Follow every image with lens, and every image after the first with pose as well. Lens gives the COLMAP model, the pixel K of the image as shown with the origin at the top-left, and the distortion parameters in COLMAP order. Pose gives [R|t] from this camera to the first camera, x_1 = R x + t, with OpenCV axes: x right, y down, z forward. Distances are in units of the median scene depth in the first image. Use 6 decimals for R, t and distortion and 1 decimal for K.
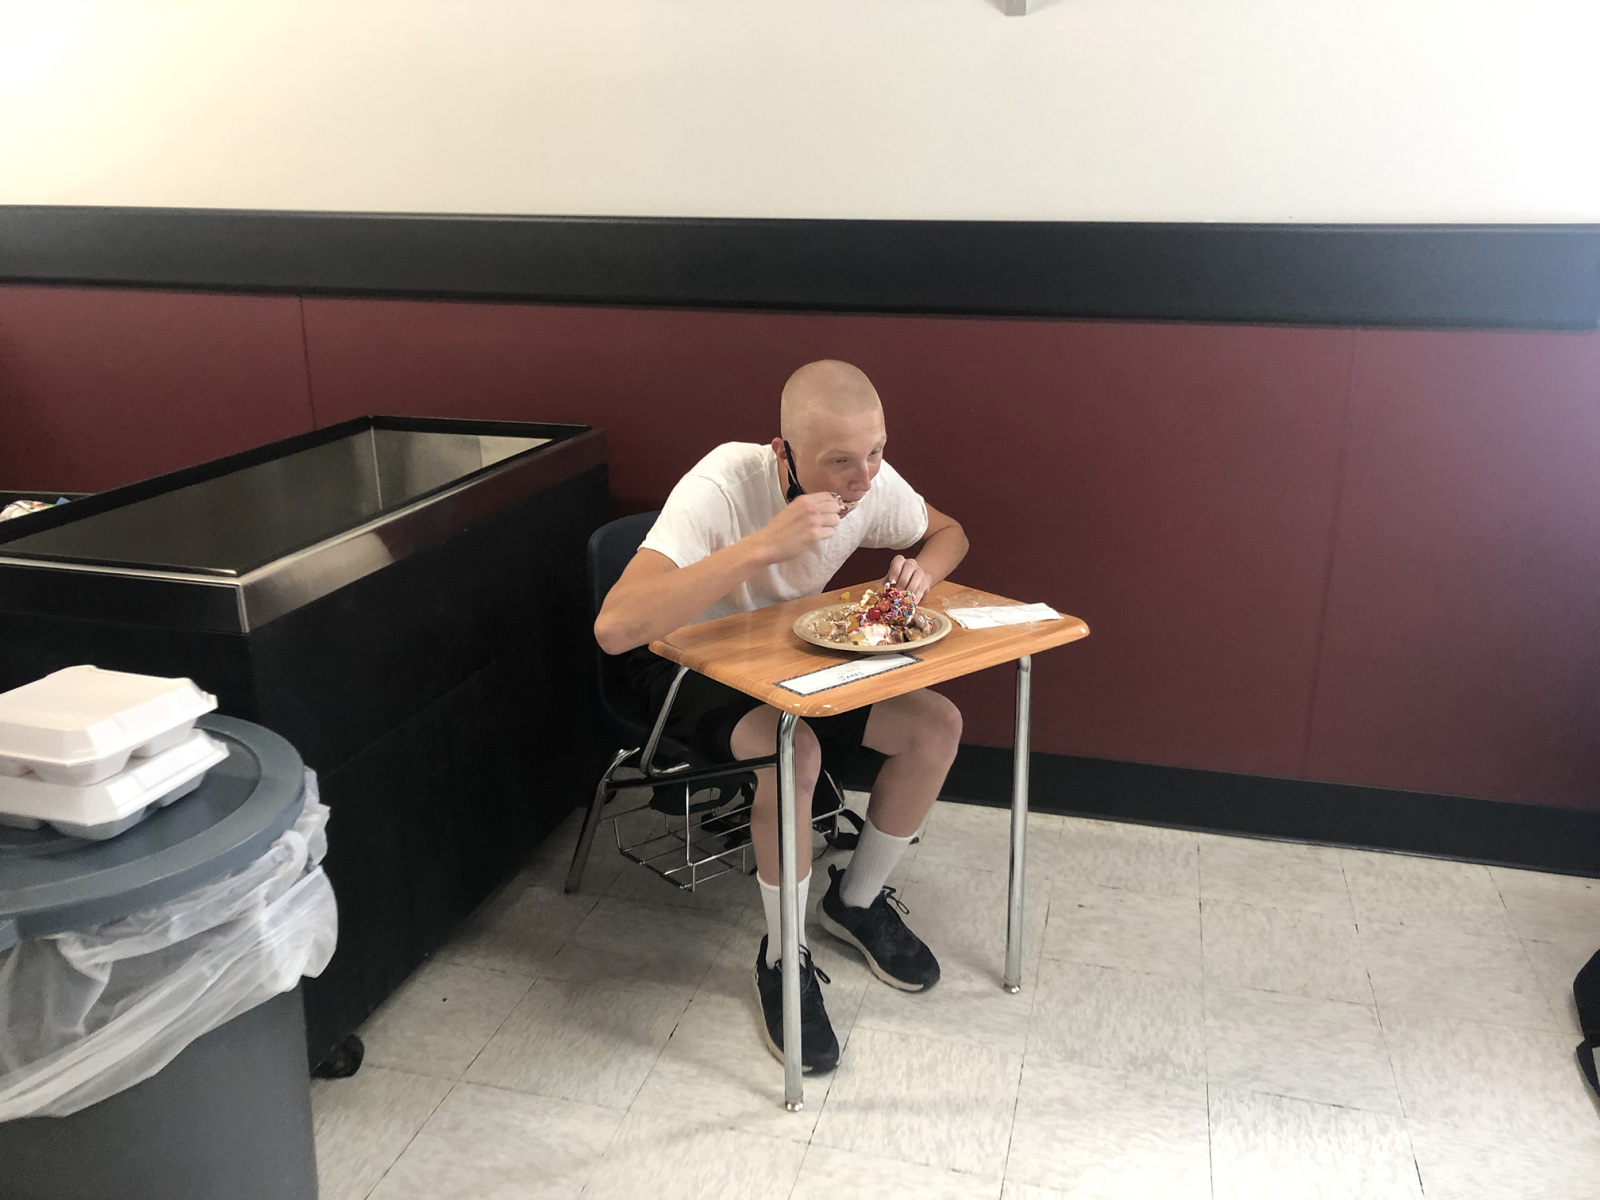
lens RADIAL K [[1370.5, 0, 800.0], [0, 1370.5, 600.0], [0, 0, 1]] dist [-0.006899, -0.005115]
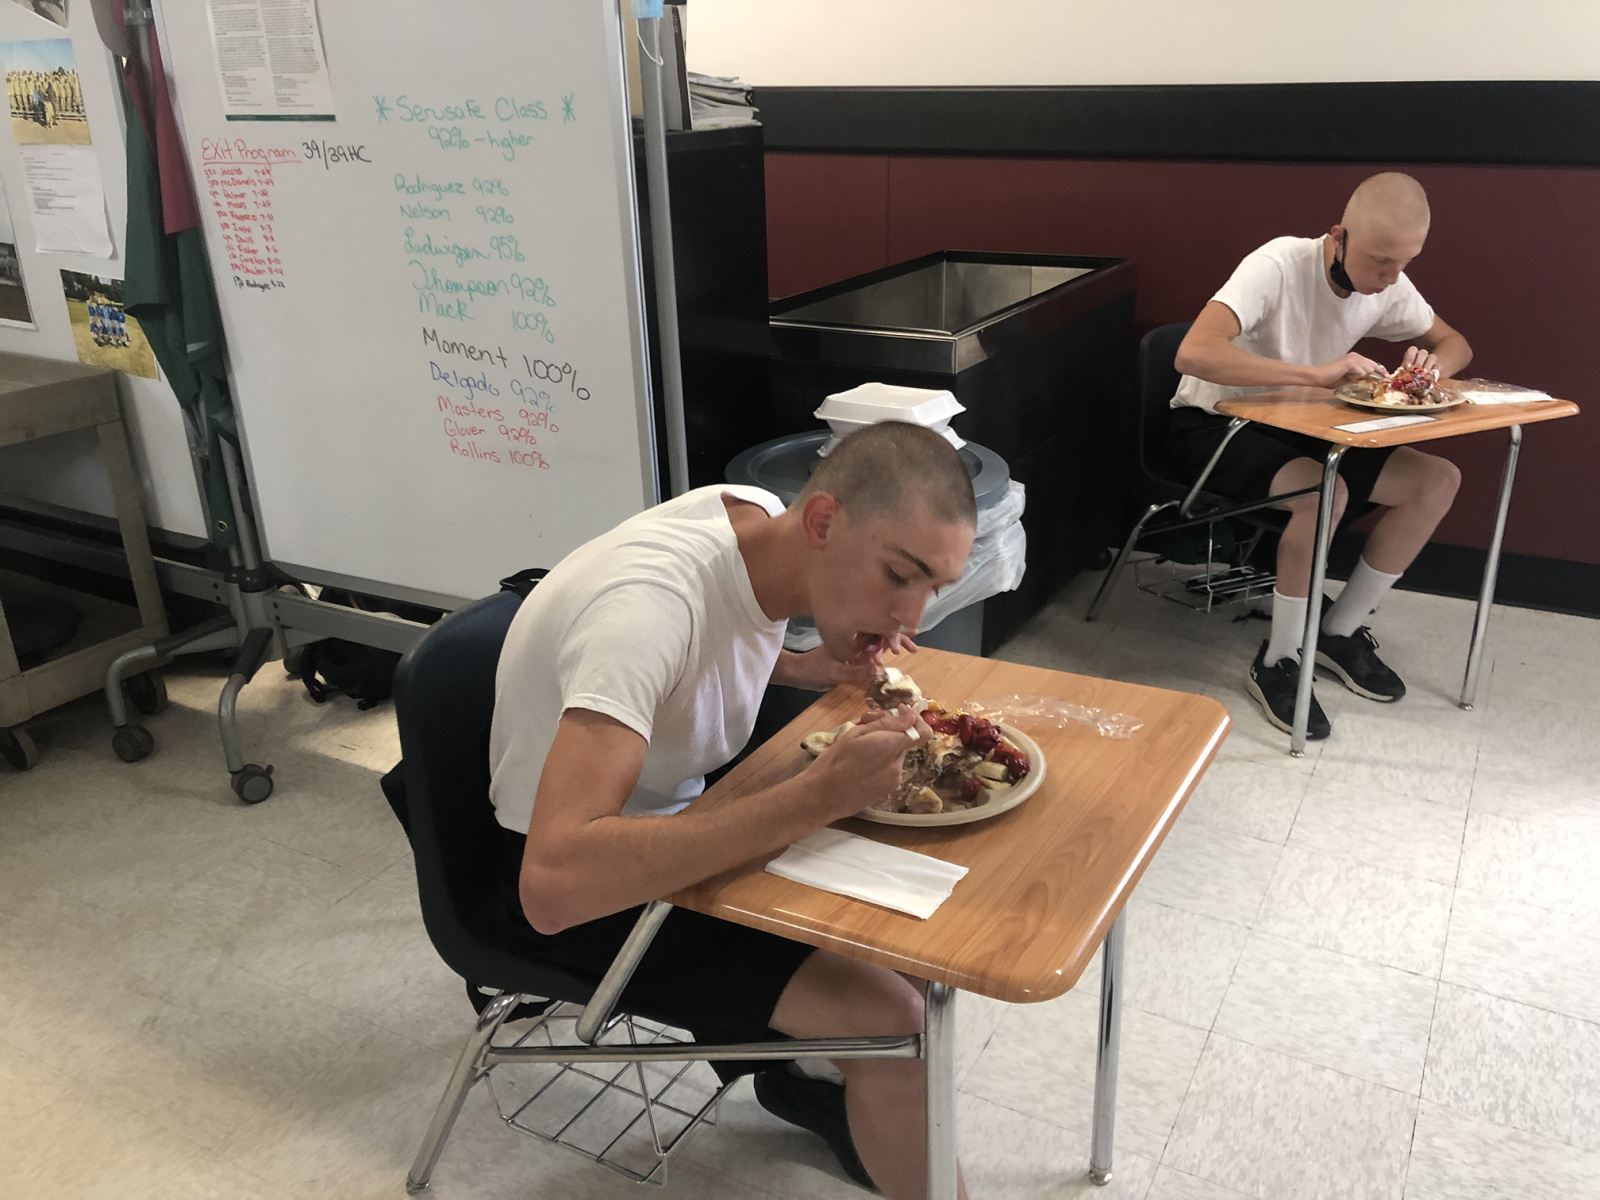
lens RADIAL K [[1314.4, 0, 803.8], [0, 1314.4, 610.6], [0, 0, 1]] dist [0.001247, 0.003168]
pose [[0.965158, 0.079207, -0.249394, -0.158913], [-0.055027, 0.993211, 0.102485, 0.119625], [0.255818, -0.085190, 0.962964, -0.361340]]
